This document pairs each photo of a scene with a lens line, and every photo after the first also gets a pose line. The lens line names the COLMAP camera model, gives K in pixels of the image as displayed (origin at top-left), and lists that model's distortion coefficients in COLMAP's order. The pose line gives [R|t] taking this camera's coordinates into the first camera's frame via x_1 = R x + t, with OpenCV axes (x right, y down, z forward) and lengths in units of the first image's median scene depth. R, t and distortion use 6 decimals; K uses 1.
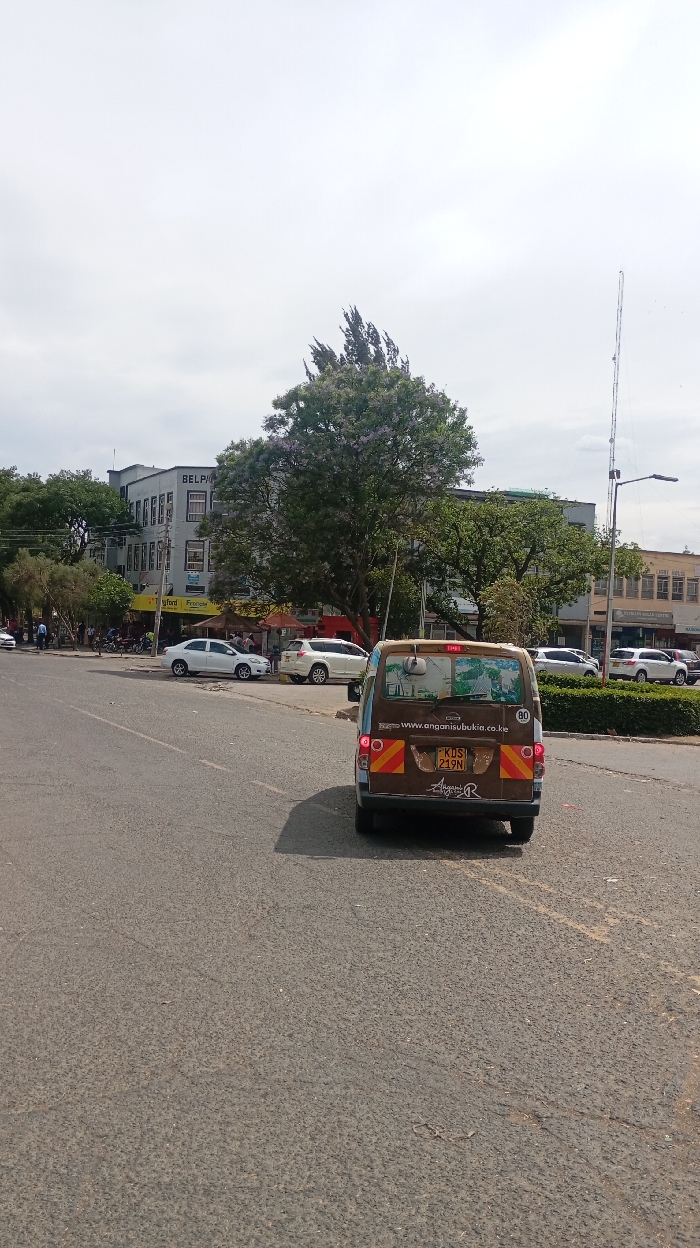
lens RADIAL K [[1075.5, 0, 350.0], [0, 1075.5, 624.0], [0, 0, 1]] dist [0.003849, 0.000225]
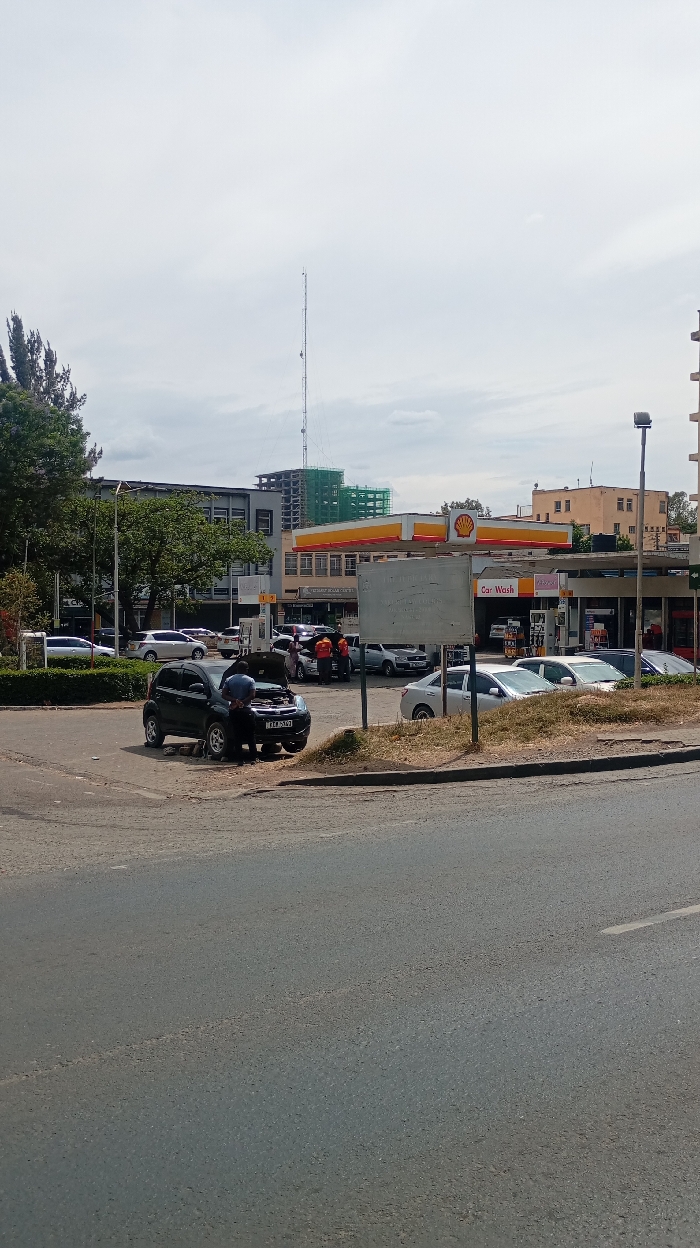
lens RADIAL K [[1075.5, 0, 350.0], [0, 1075.5, 624.0], [0, 0, 1]] dist [0.003849, 0.000225]
pose [[0.985659, -0.052854, 0.160260, 0.194536], [0.049510, 0.998466, 0.024786, -0.002342], [-0.161324, -0.016496, 0.986764, -0.141697]]
